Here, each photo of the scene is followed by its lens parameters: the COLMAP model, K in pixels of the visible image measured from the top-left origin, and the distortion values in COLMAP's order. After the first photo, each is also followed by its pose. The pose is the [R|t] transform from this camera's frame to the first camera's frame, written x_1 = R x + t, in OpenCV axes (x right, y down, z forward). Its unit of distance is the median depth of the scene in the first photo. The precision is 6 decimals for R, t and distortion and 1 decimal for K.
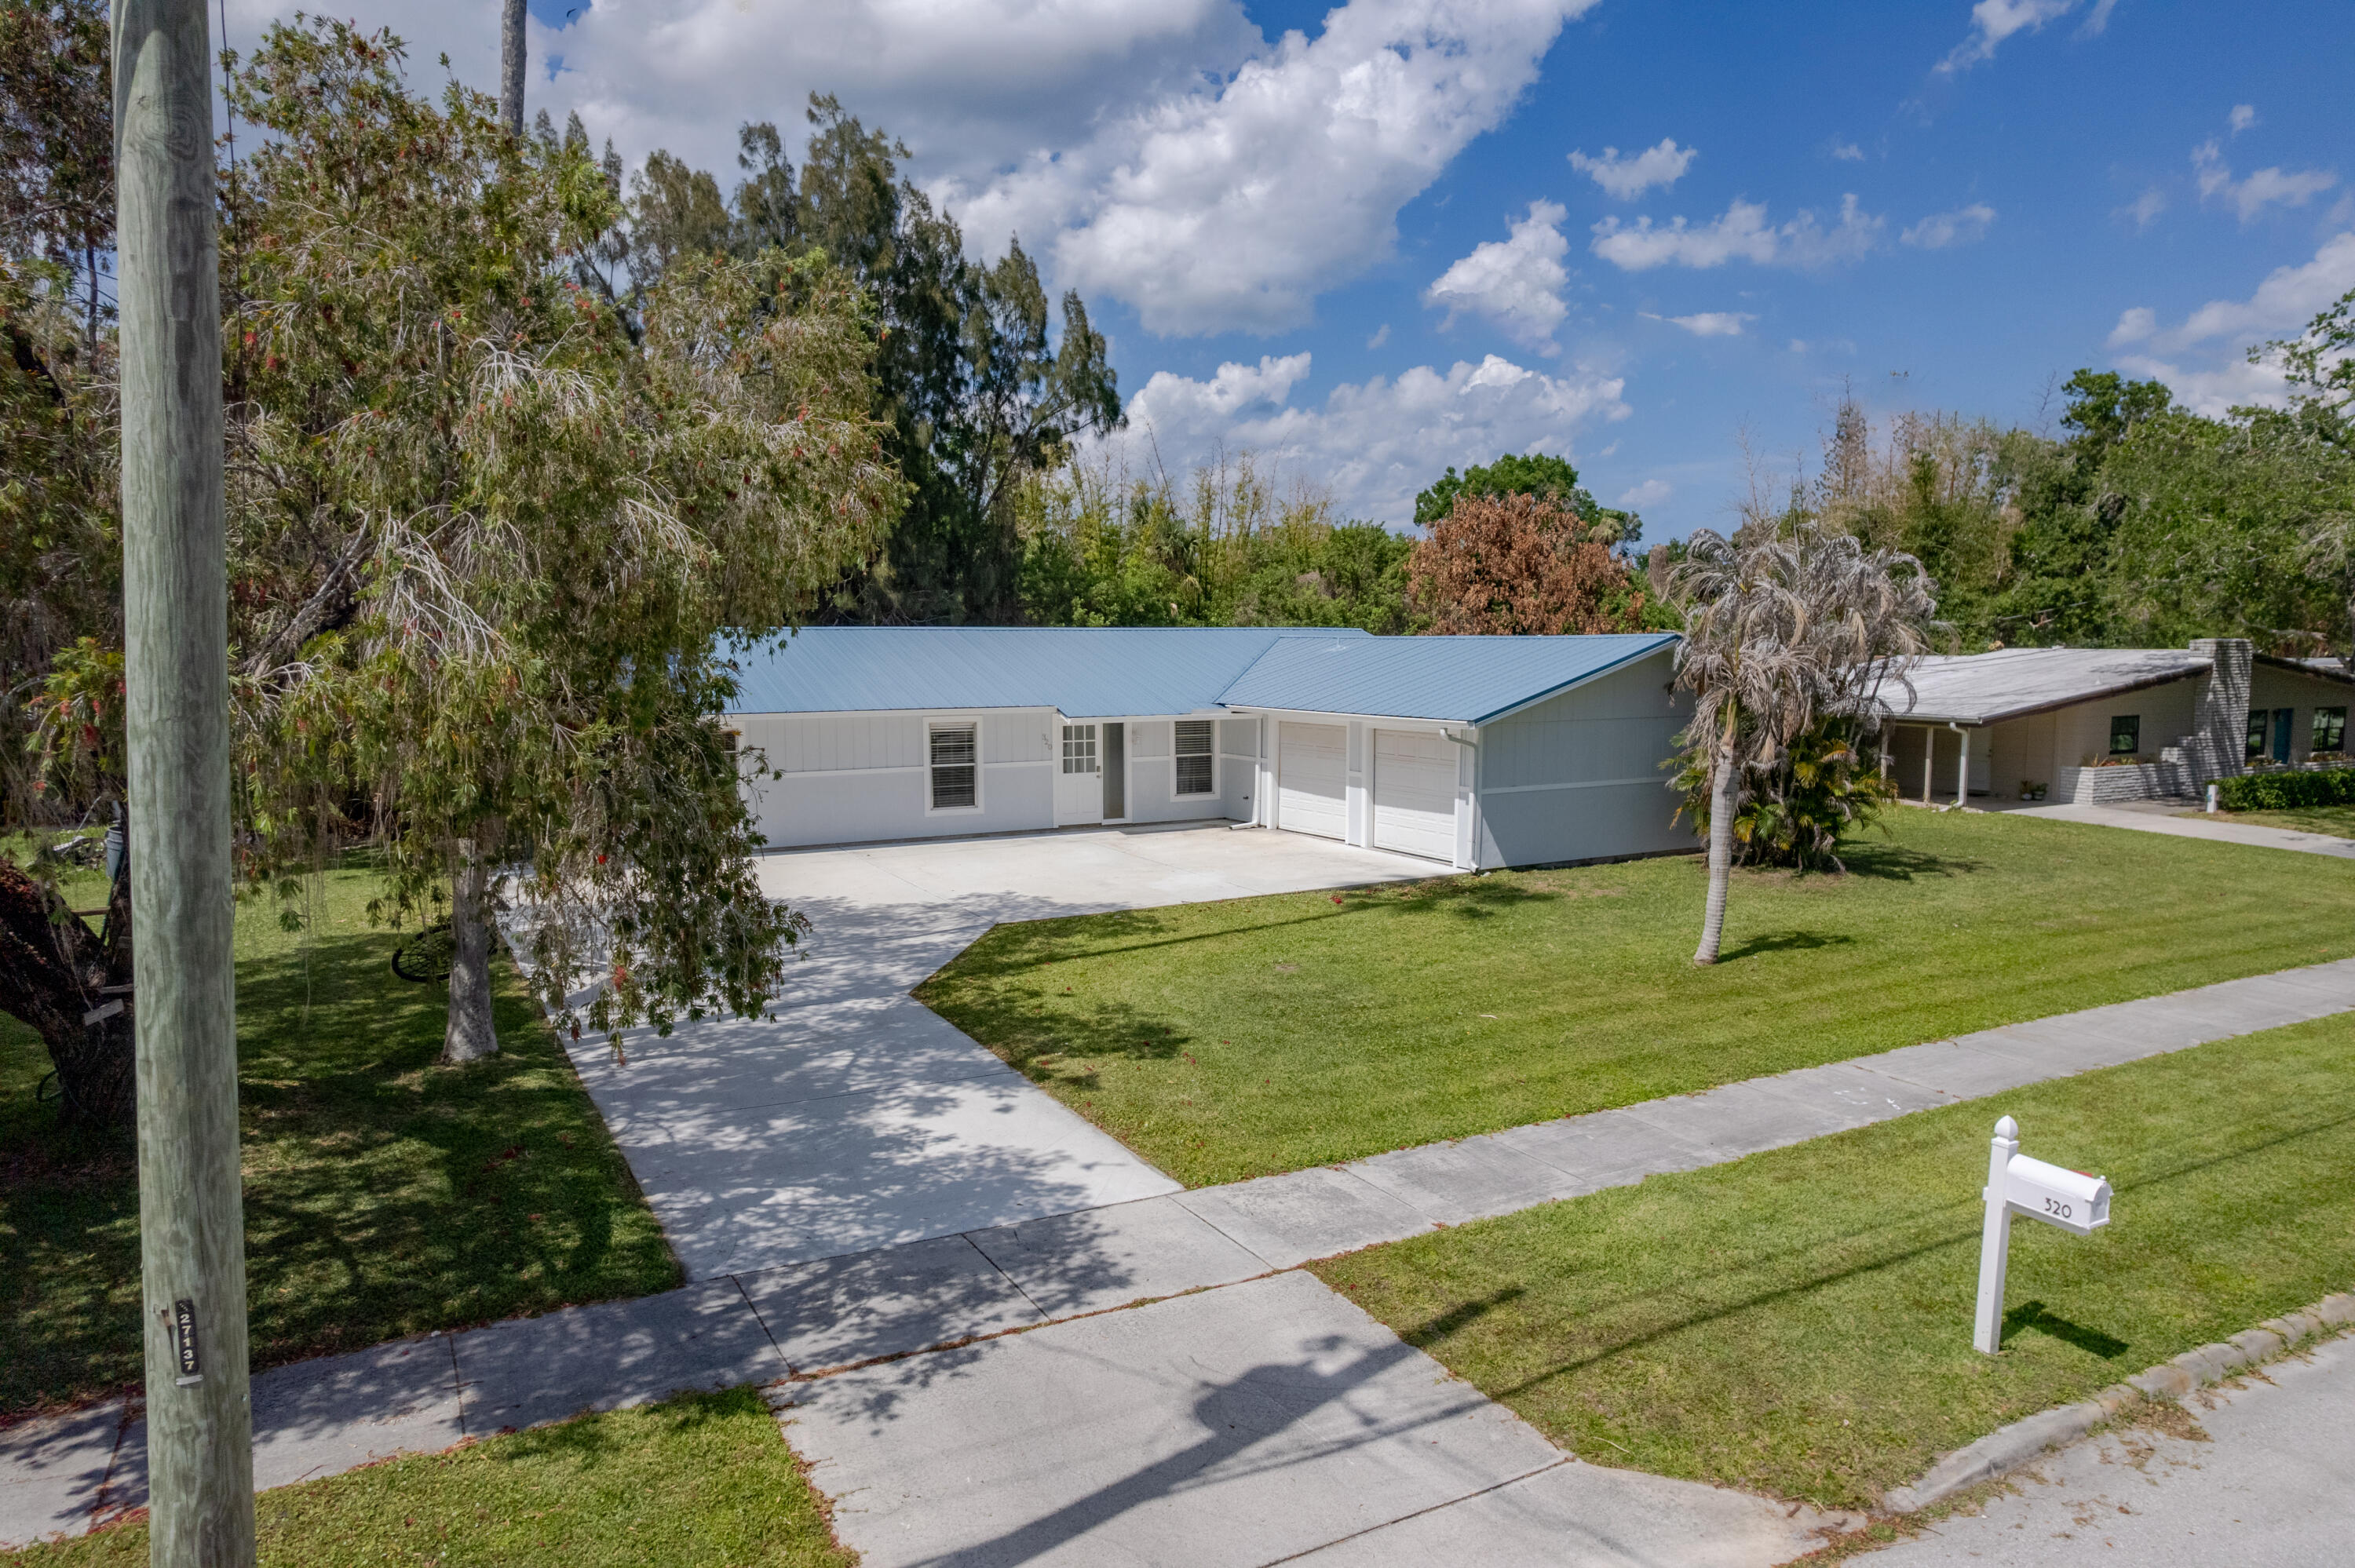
lens RADIAL K [[1509.3, 0, 1185.2], [0, 1509.3, 792.8], [0, 0, 1]] dist [-0.075543, 0.065744]
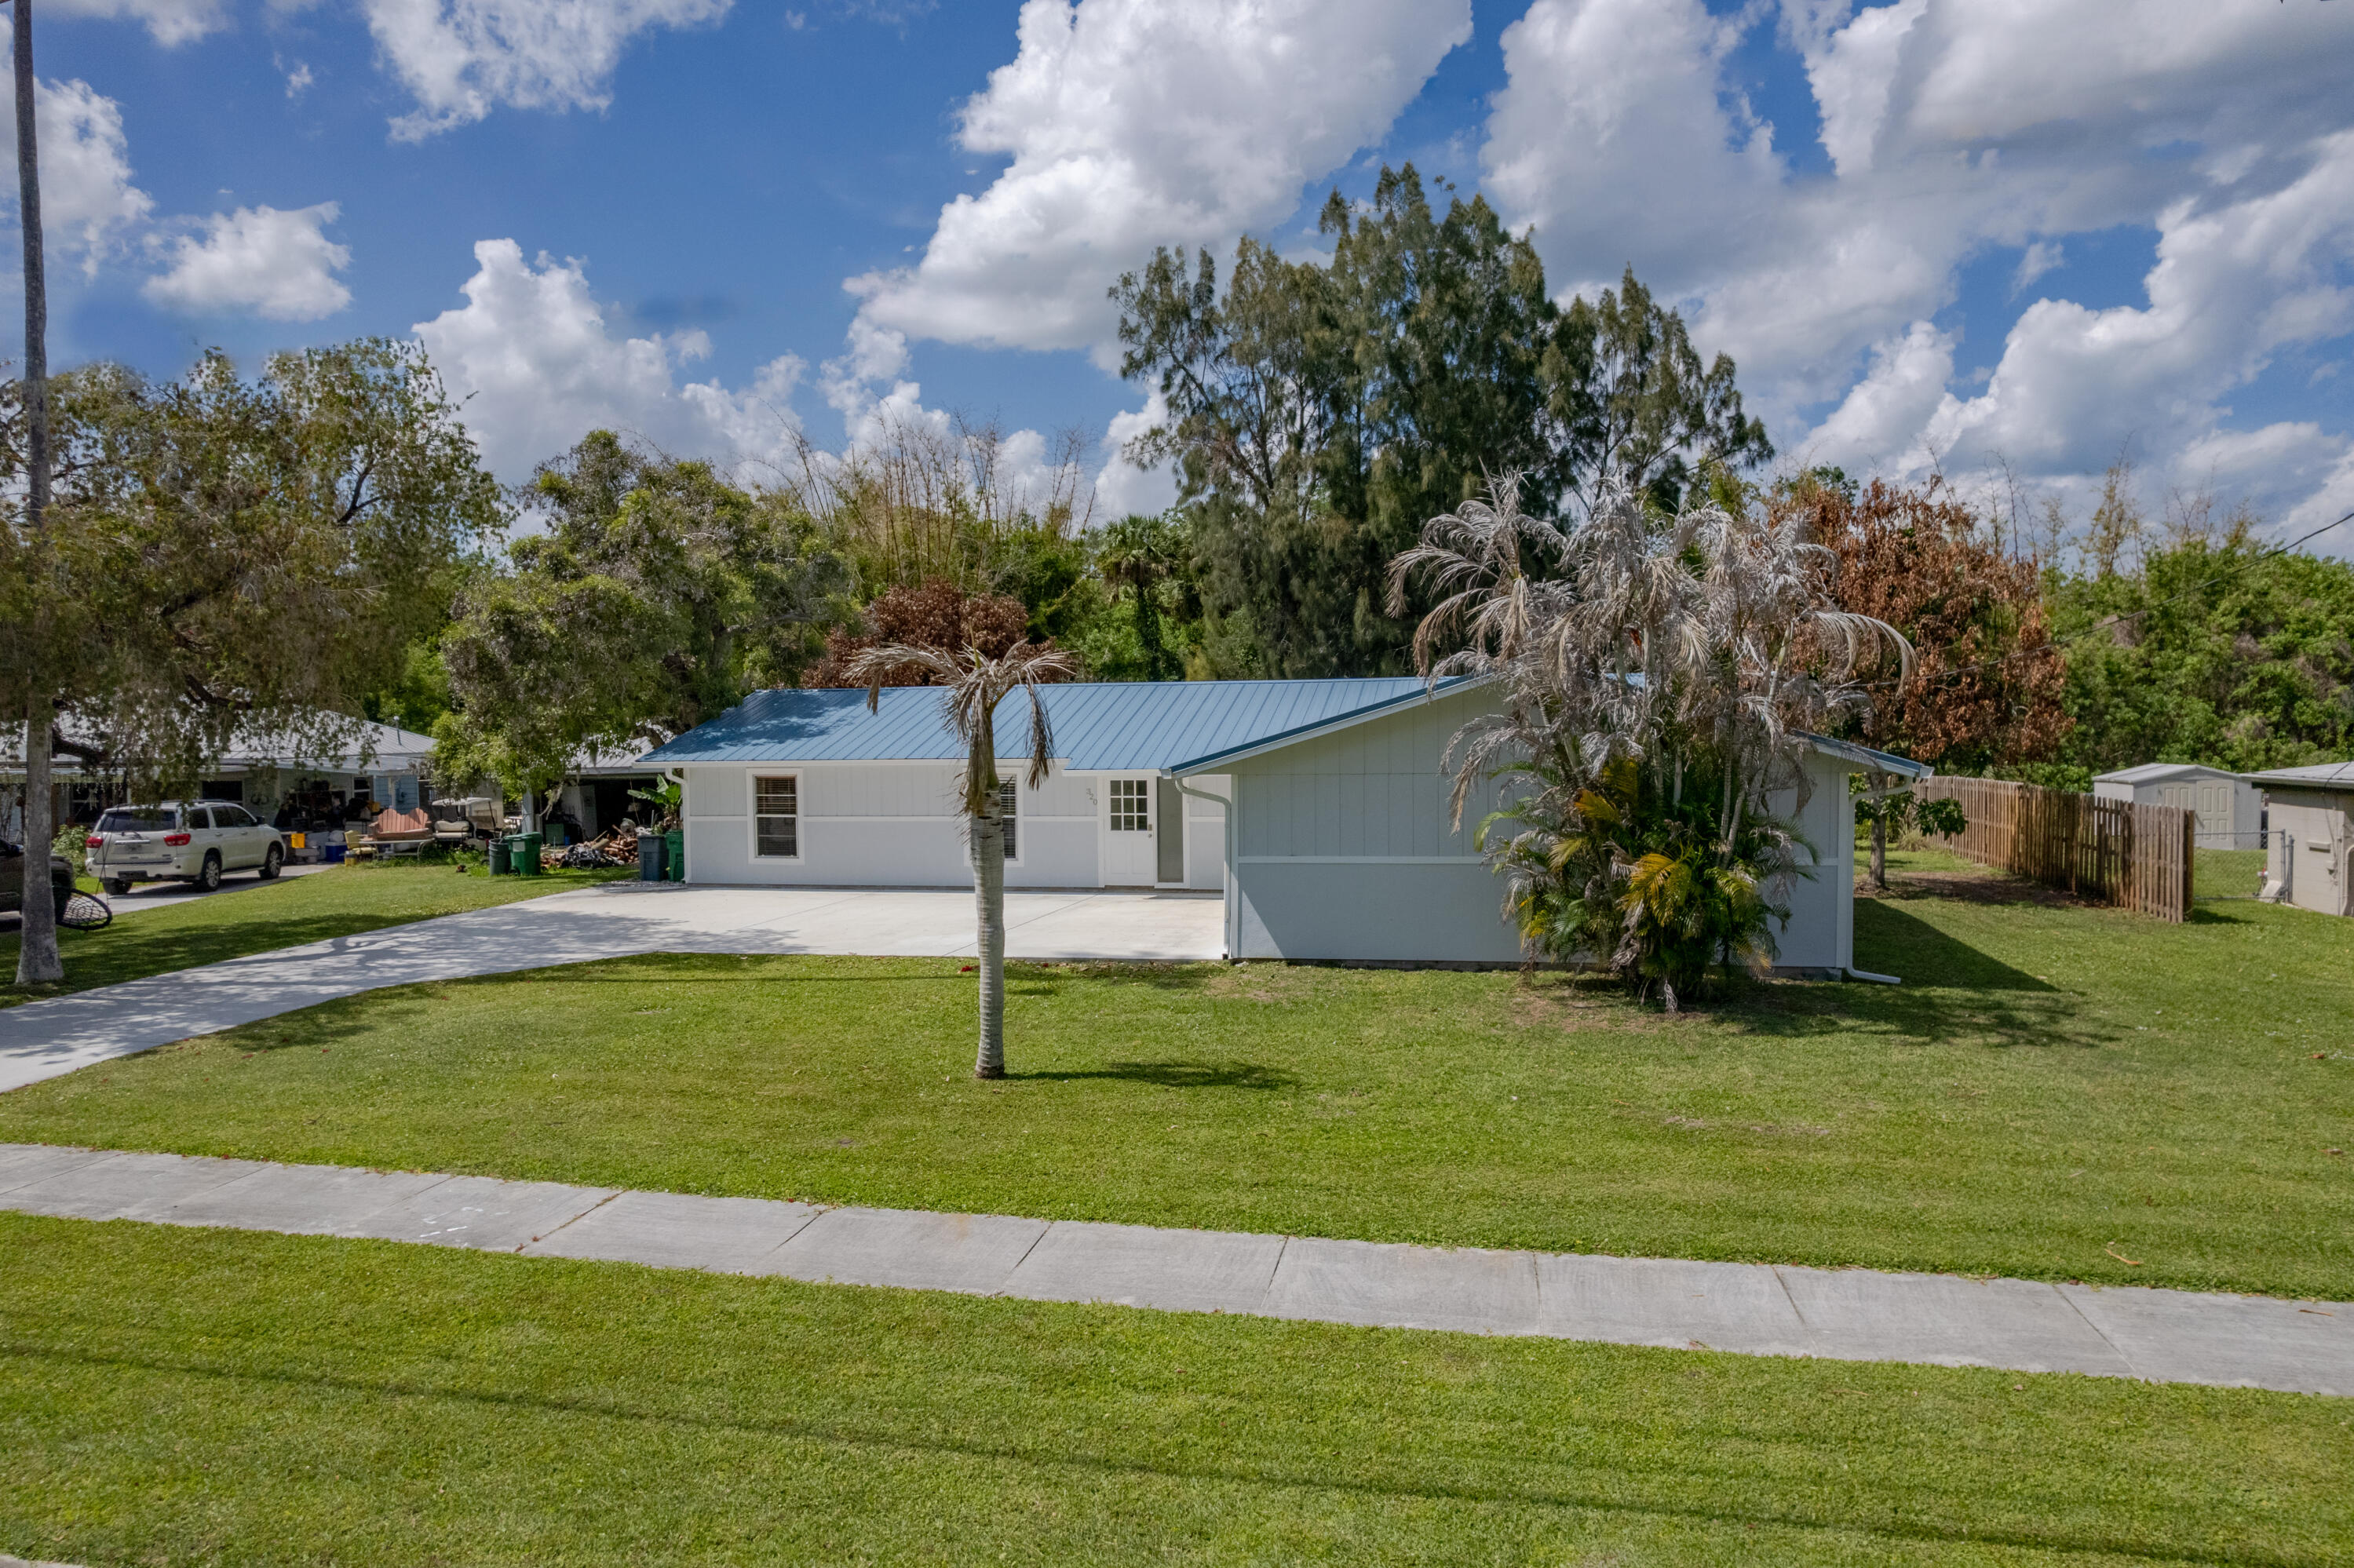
lens RADIAL K [[1538.5, 0, 1182.0], [0, 1538.5, 787.6], [0, 0, 1]] dist [-0.078359, 0.069640]
pose [[0.751867, 0.016044, -0.659120, 1.343570], [-0.056681, 0.997576, -0.040373, -0.007441], [0.656874, 0.067715, 0.750953, 0.692631]]
